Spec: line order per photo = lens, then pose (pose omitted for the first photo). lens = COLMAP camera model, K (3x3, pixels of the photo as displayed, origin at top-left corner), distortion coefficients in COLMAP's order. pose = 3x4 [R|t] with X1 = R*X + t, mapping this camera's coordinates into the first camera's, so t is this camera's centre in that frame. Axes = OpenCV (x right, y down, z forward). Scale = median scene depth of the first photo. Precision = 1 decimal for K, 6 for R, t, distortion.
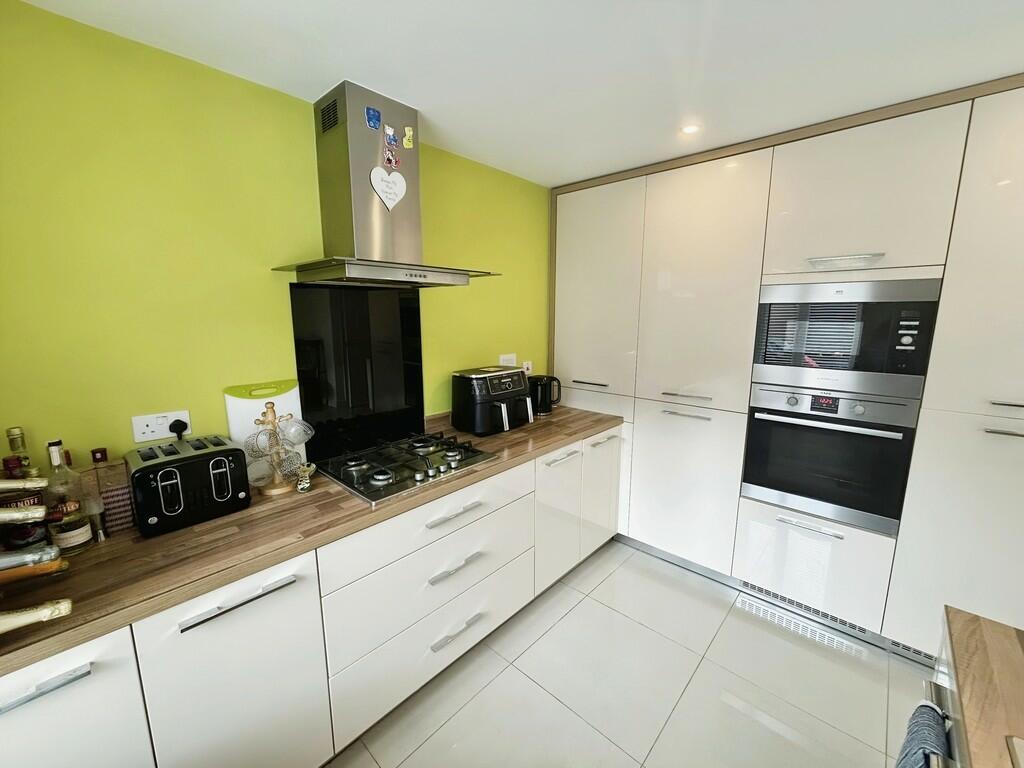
lens RADIAL K [[419.8, 0, 503.8], [0, 419.8, 385.9], [0, 0, 1]] dist [-0.001128, -0.000144]
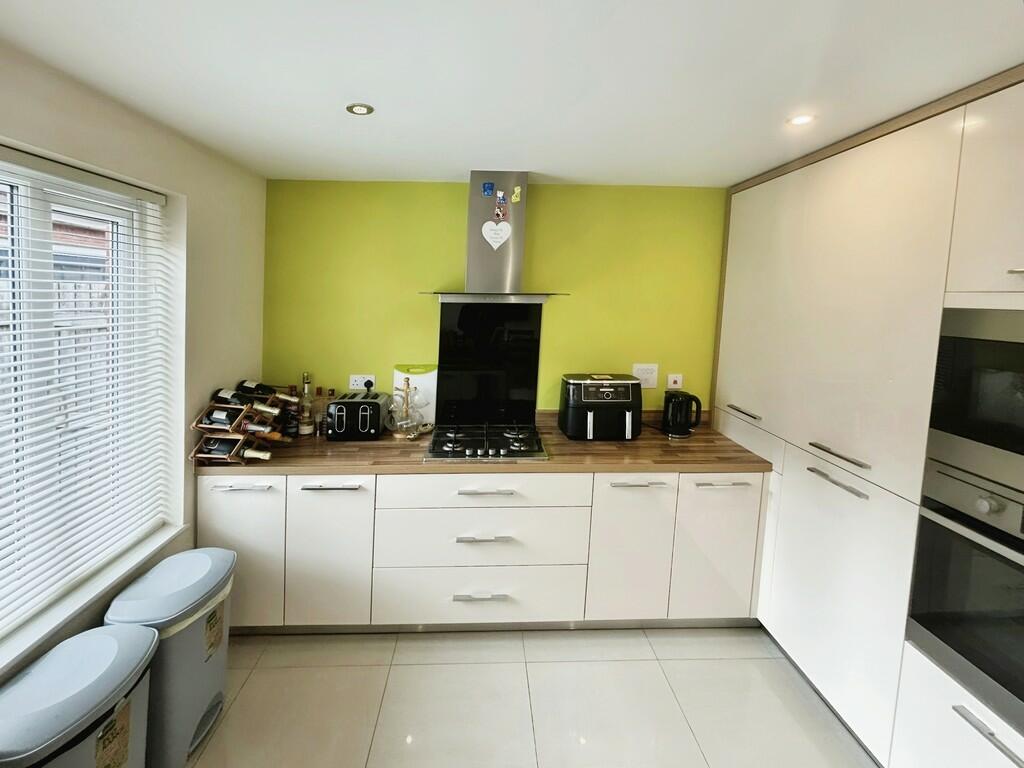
lens RADIAL K [[419.8, 0, 481.1], [0, 419.8, 304.5], [0, 0, 1]] dist [-0.001128, -0.000144]
pose [[0.698885, 0.022177, -0.714890, 0.650801], [-0.131042, 0.986570, -0.097504, -0.099423], [0.703127, 0.161824, 0.692405, 0.051084]]
